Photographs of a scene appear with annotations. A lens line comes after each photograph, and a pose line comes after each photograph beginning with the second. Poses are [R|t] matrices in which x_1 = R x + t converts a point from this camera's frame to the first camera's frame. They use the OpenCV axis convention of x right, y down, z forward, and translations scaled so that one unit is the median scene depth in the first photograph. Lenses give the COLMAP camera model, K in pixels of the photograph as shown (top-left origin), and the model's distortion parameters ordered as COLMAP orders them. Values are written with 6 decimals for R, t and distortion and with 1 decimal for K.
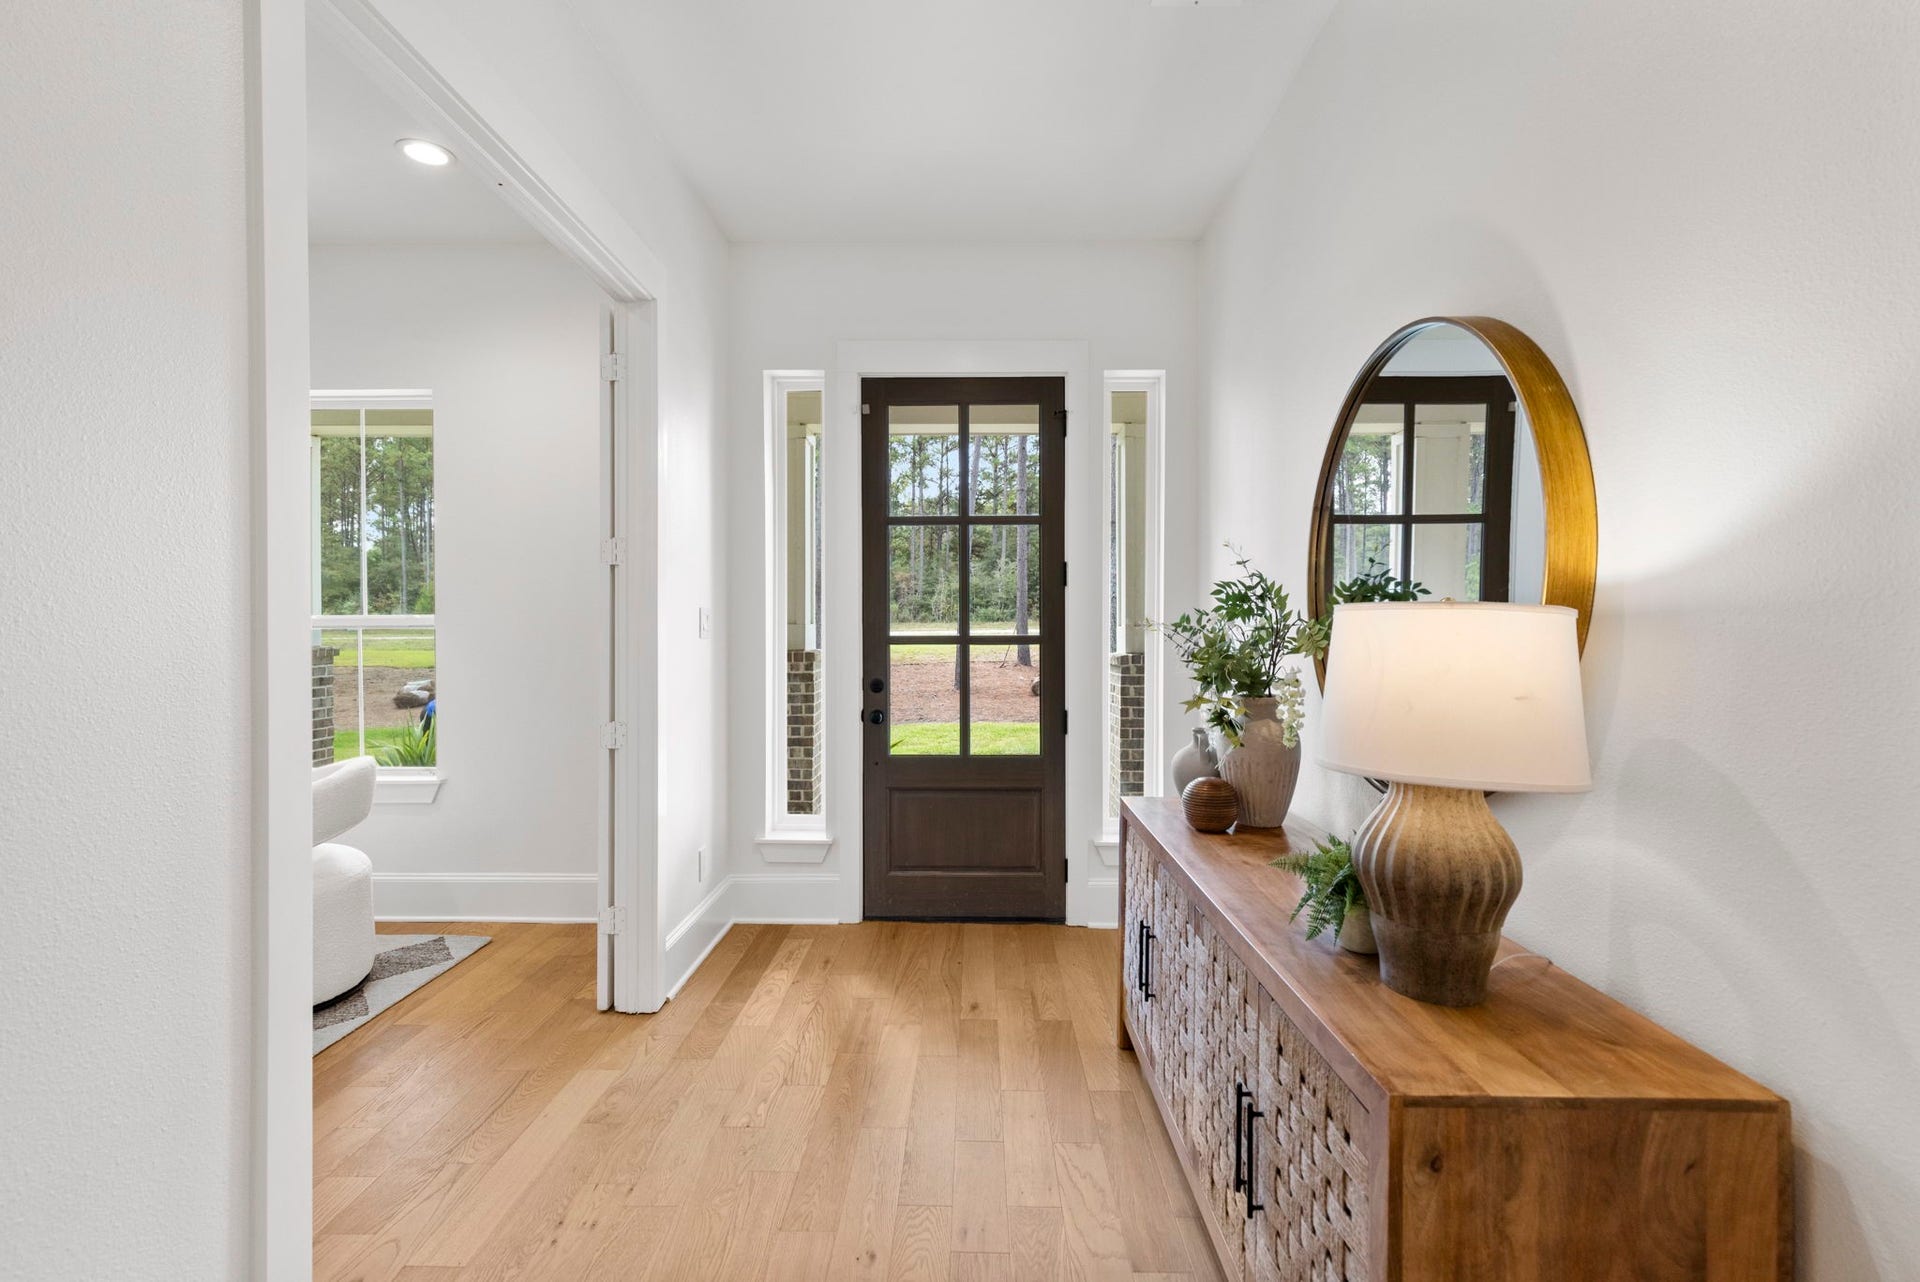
lens RADIAL K [[880.1, 0, 962.0], [0, 880.1, 634.4], [0, 0, 1]] dist [0.012450, -0.002107]
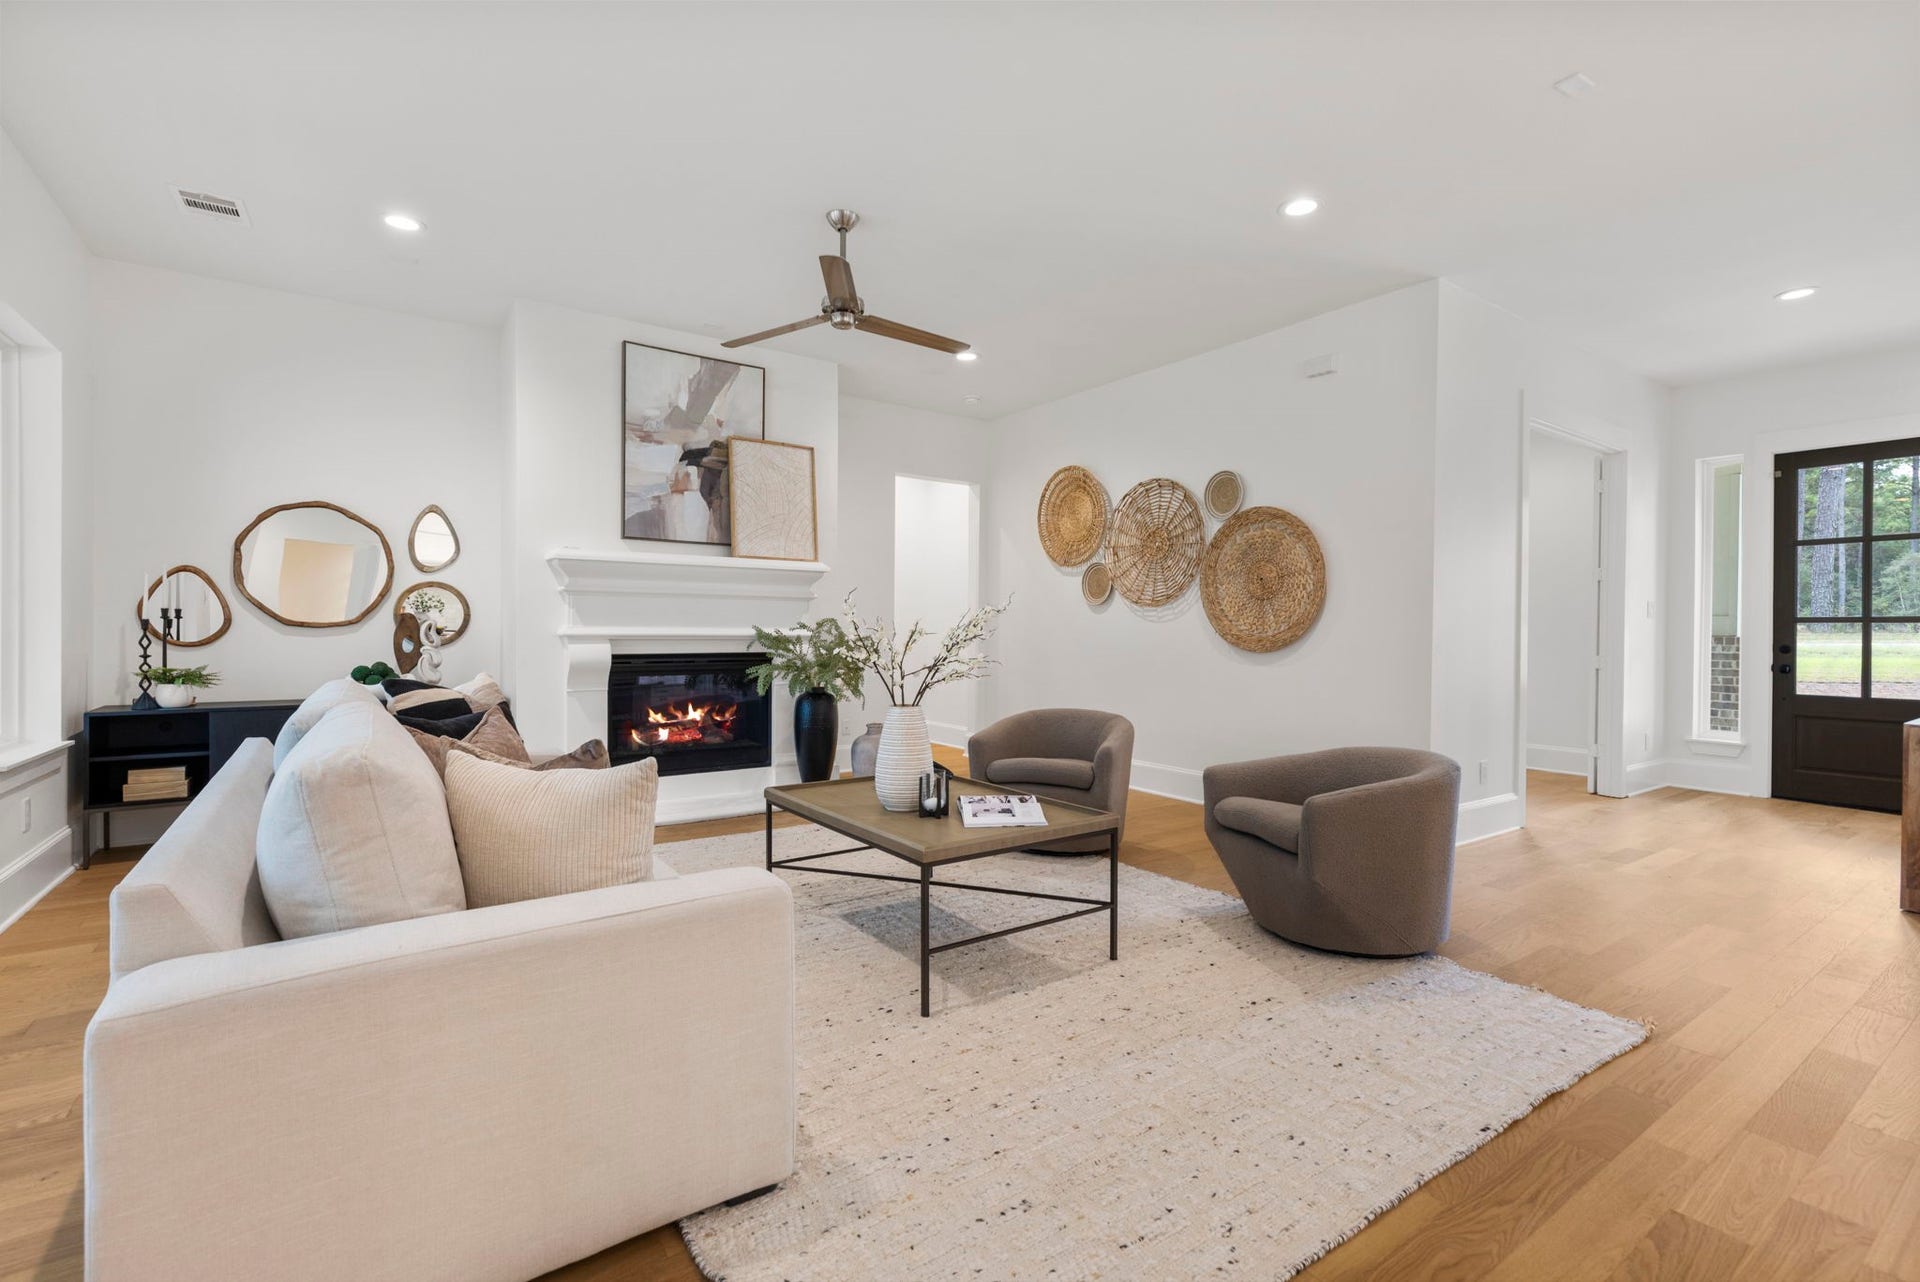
lens RADIAL K [[880.1, 0, 969.9], [0, 880.1, 629.6], [0, 0, 1]] dist [0.012450, -0.002107]
pose [[0.600285, 0.010520, -0.799717, 0.297401], [-0.012837, 0.999911, 0.003518, 0.037129], [0.799683, 0.008154, 0.600367, -1.113197]]
